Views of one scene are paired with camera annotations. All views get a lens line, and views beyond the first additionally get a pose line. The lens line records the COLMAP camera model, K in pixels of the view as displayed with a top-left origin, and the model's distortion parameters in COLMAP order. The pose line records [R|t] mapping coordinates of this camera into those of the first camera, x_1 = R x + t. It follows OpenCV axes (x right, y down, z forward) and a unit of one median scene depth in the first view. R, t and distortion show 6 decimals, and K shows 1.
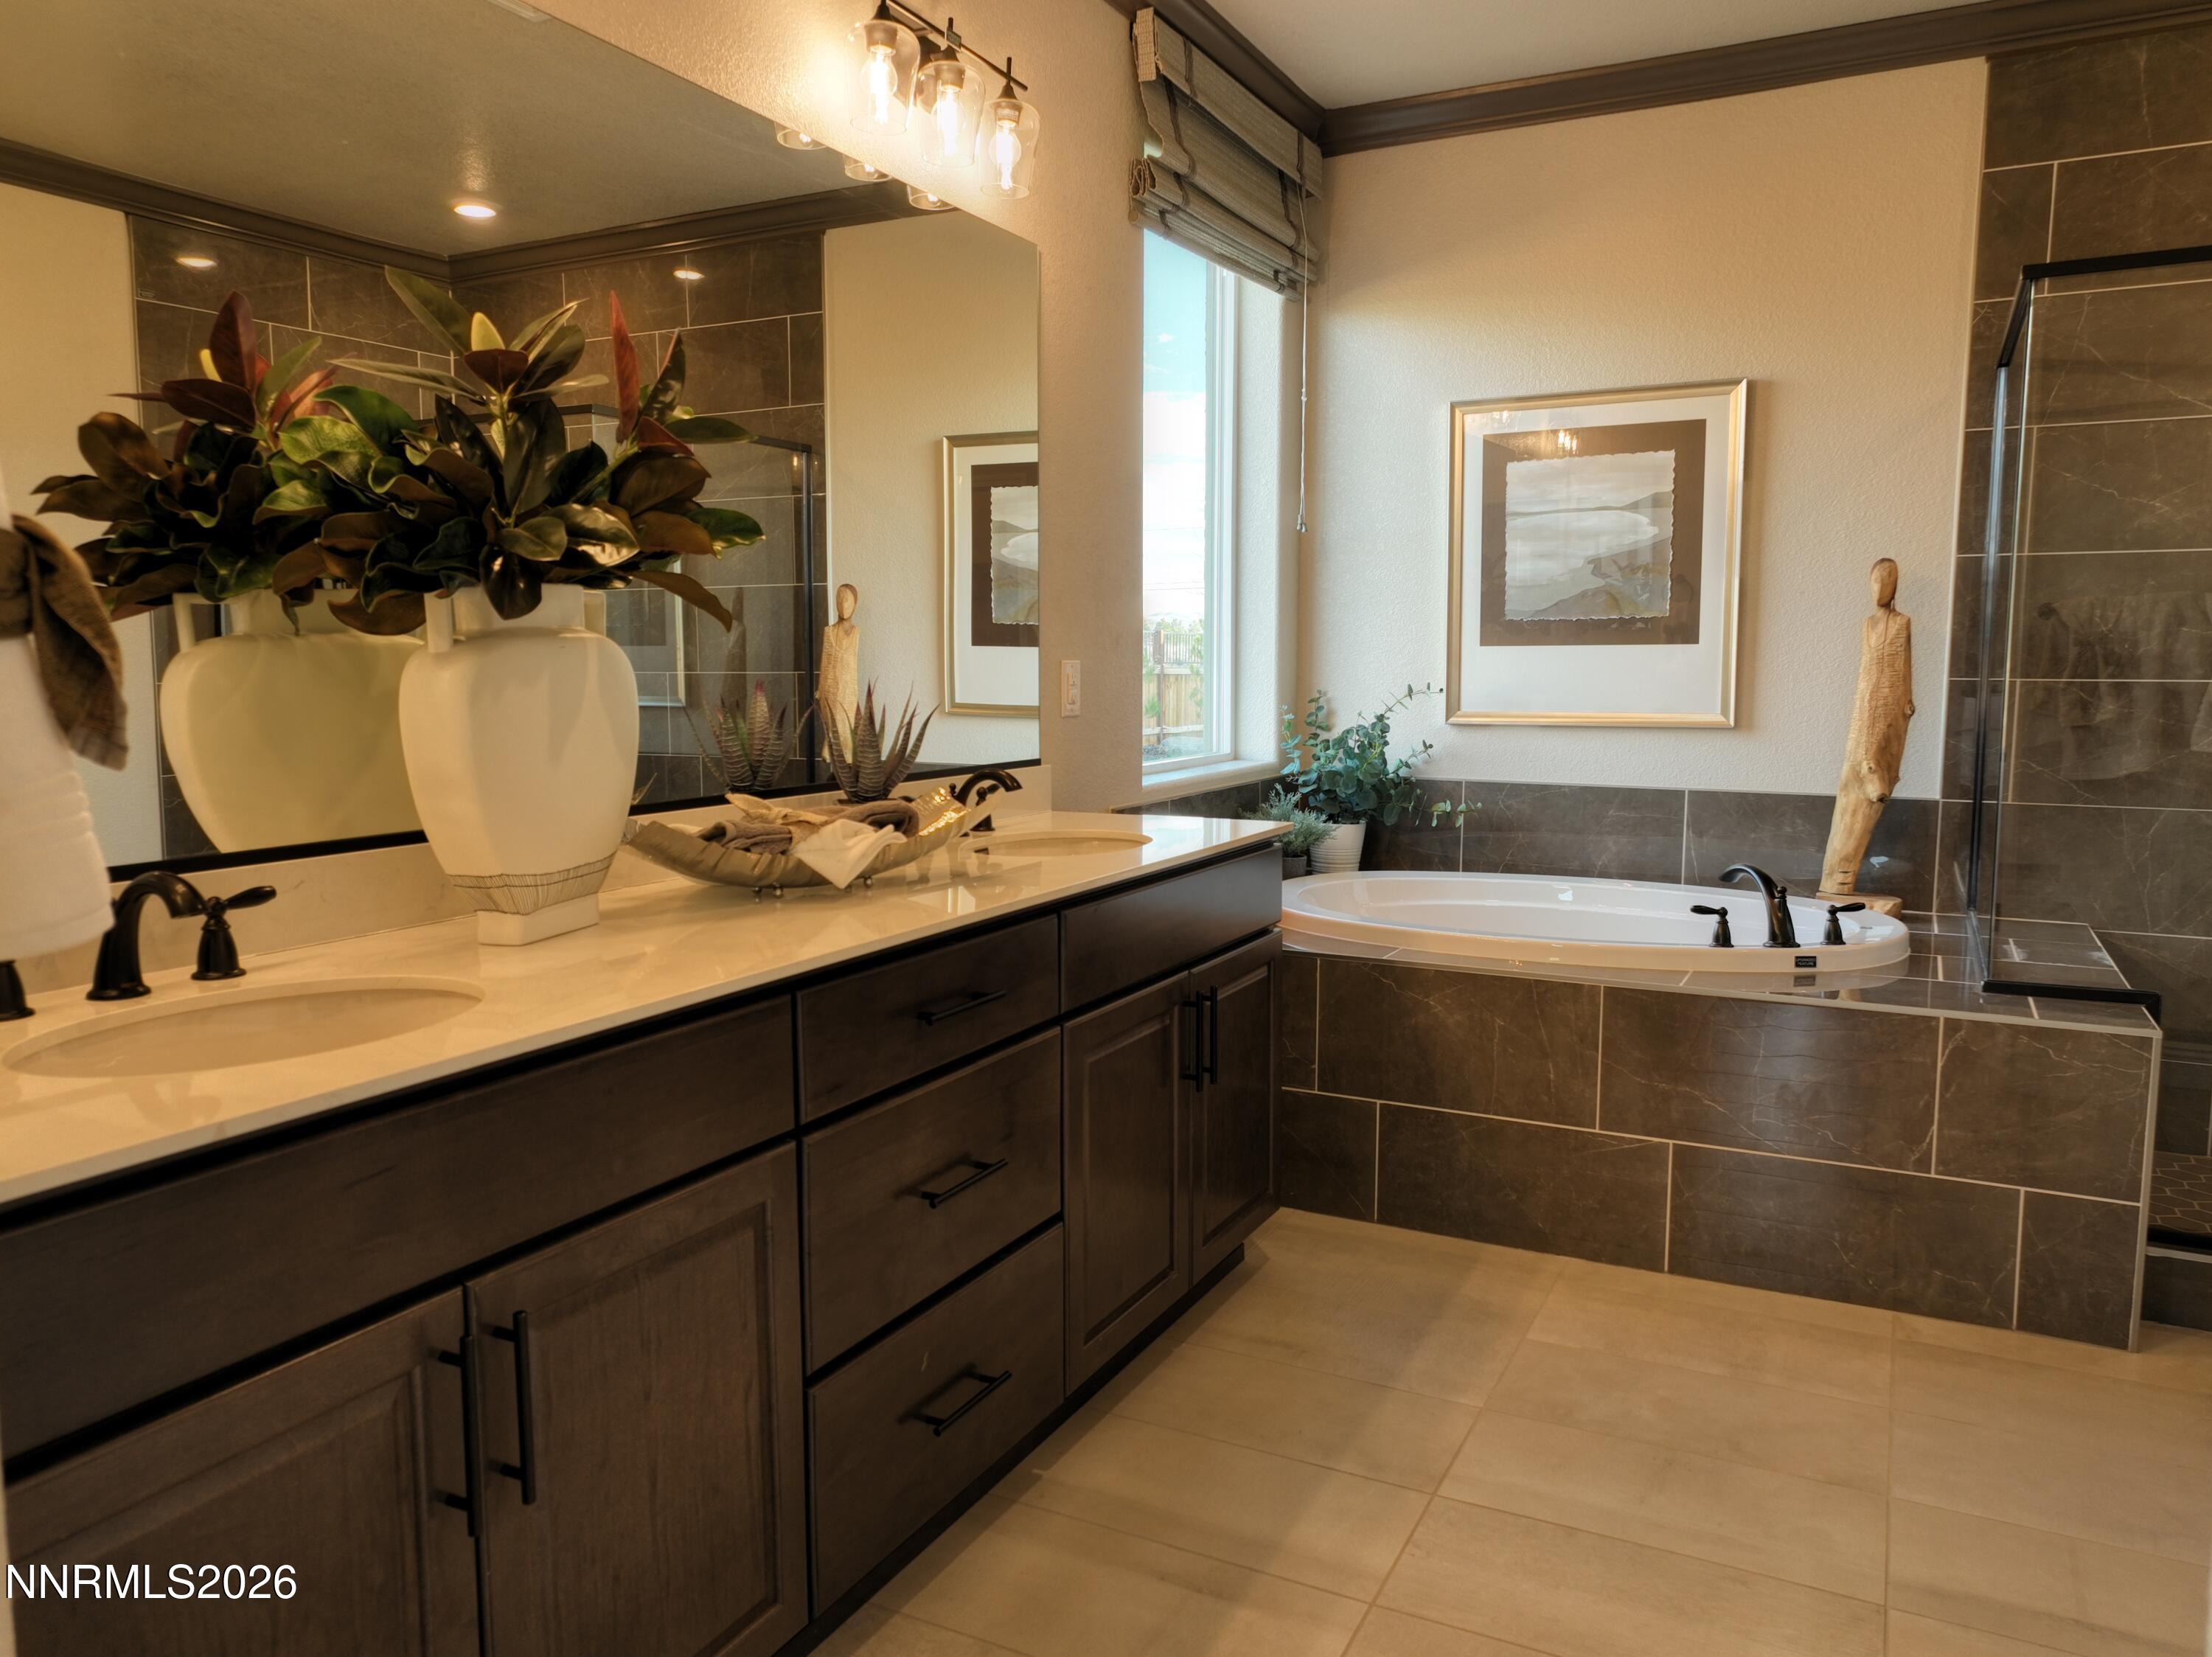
lens RADIAL K [[1561.7, 0, 1115.6], [0, 1561.7, 830.2], [0, 0, 1]] dist [0.001801, 0.006110]
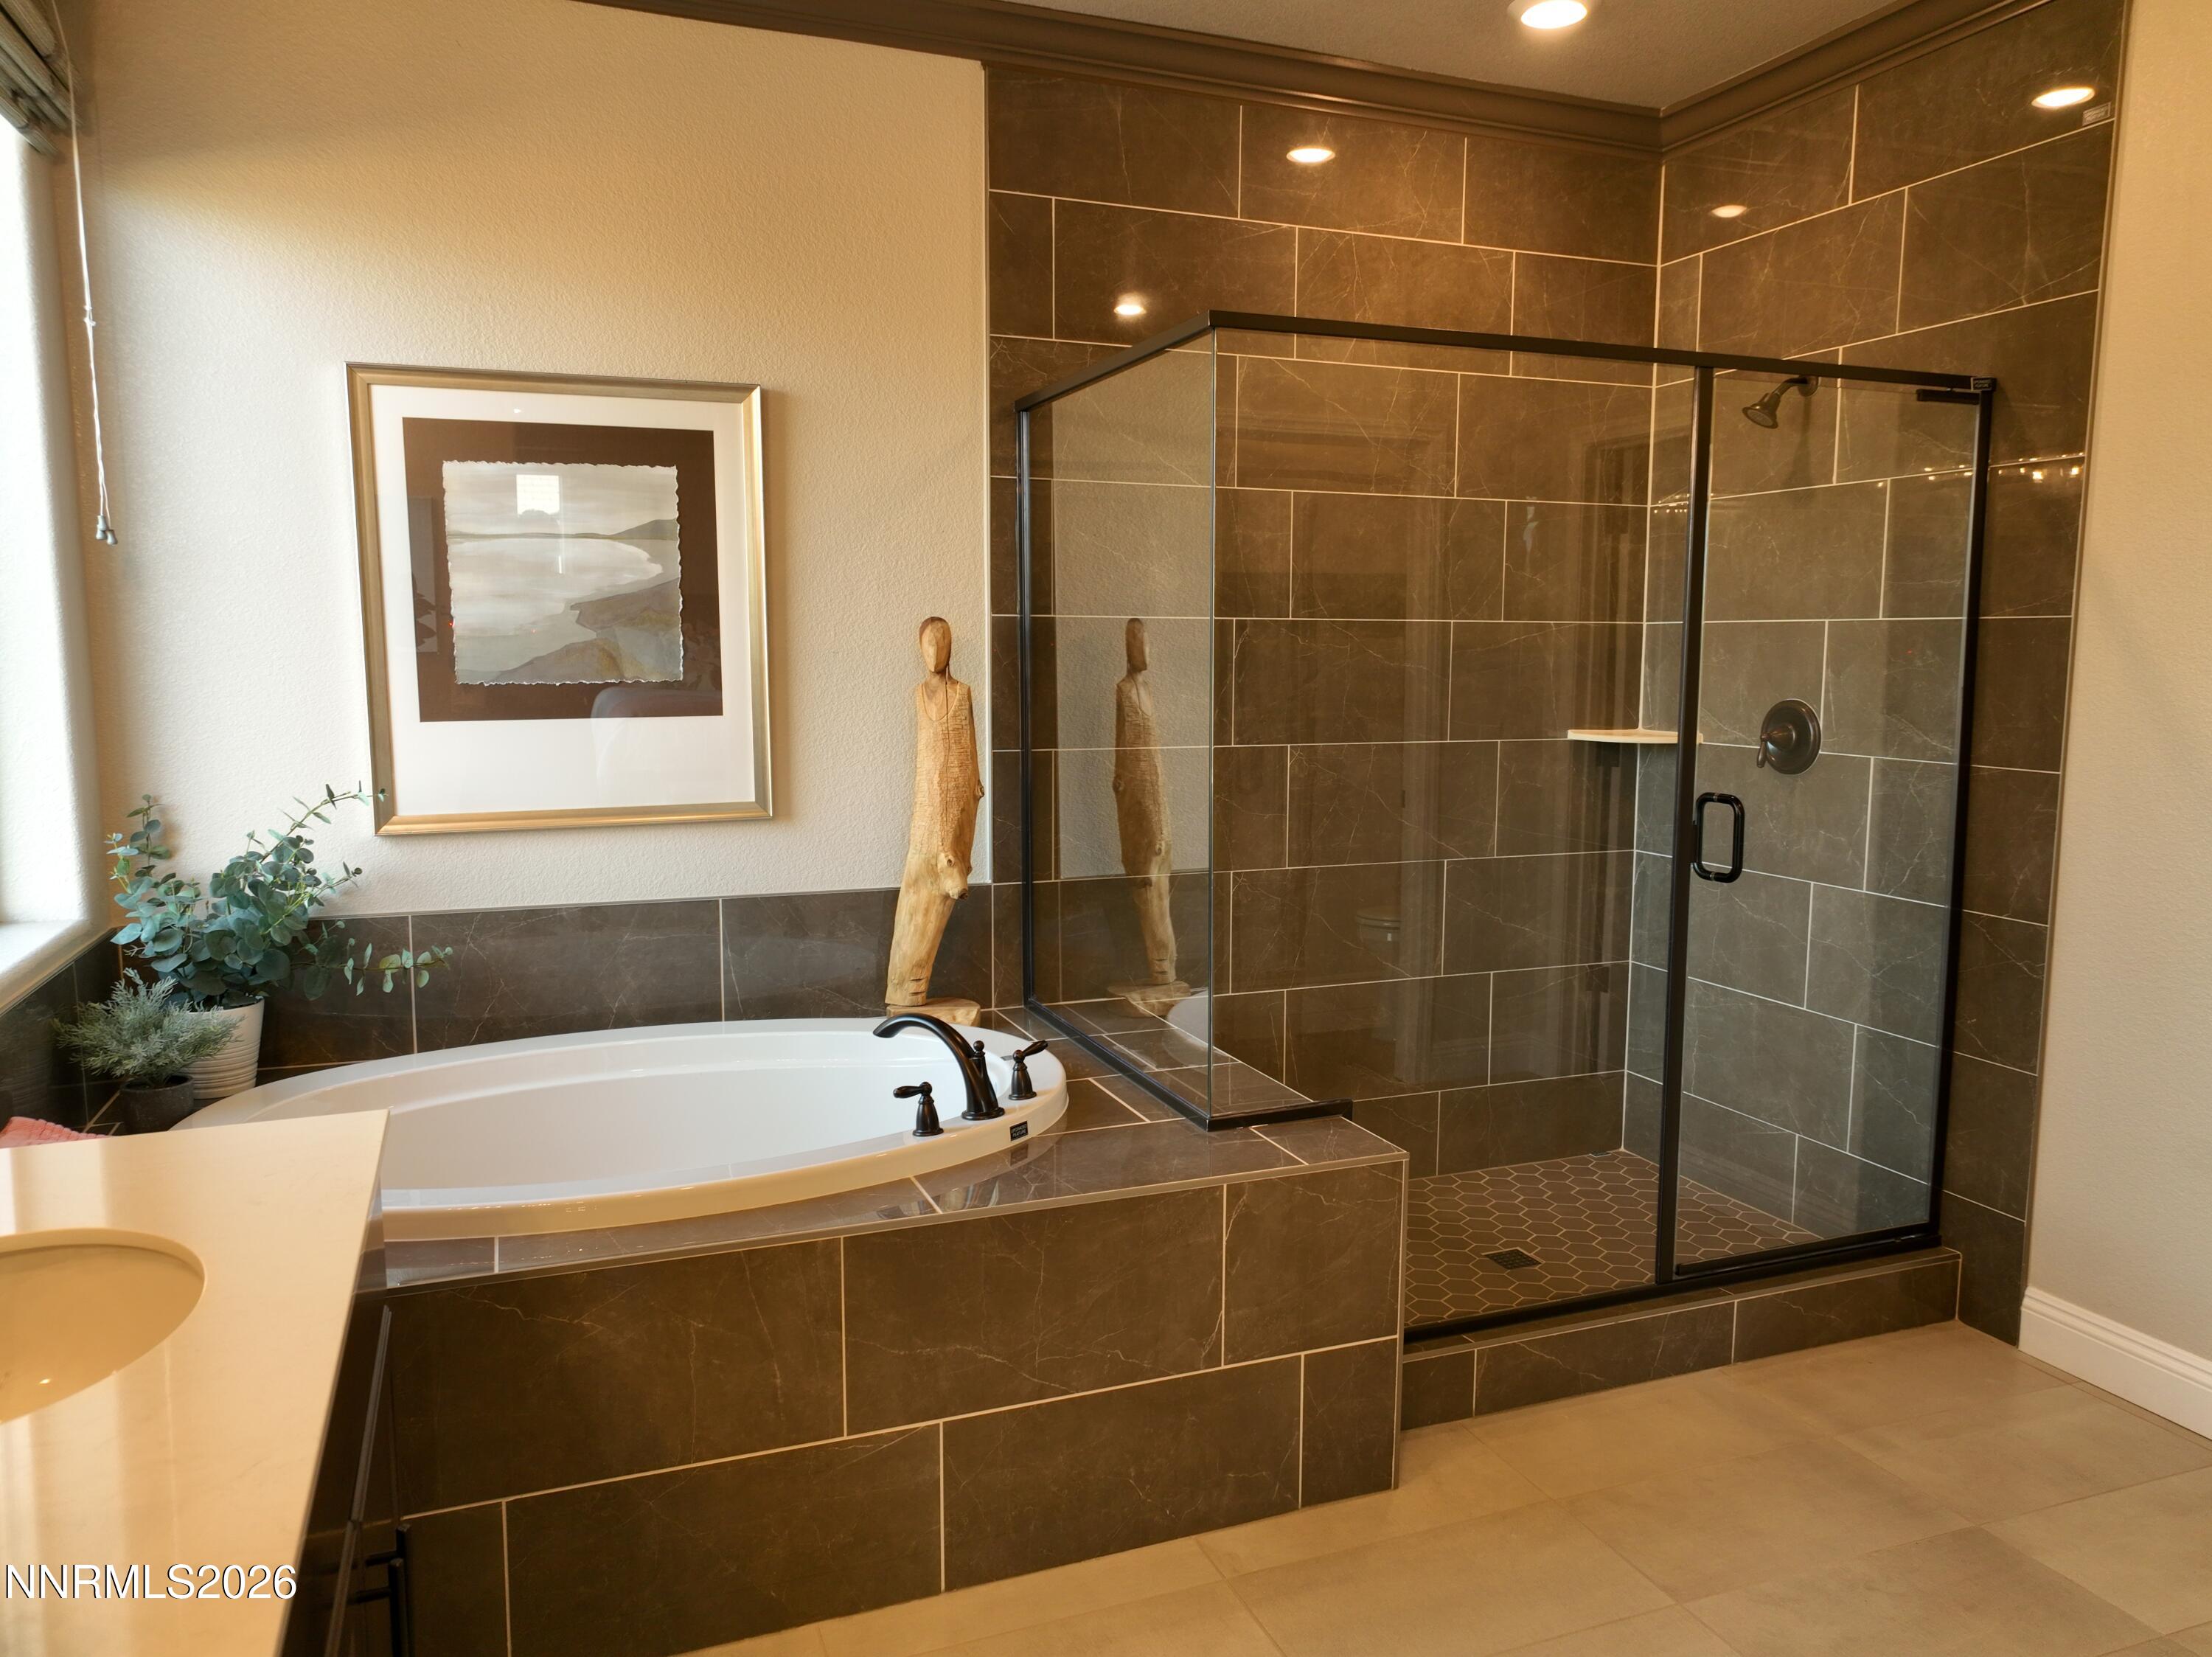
lens RADIAL K [[1561.7, 0, 1103.7], [0, 1561.7, 818.1], [0, 0, 1]] dist [0.001801, 0.006110]
pose [[0.659030, -0.083618, 0.747454, -0.098954], [0.080379, 0.995939, 0.040546, -0.087076], [-0.747809, 0.033358, 0.663075, 0.345533]]
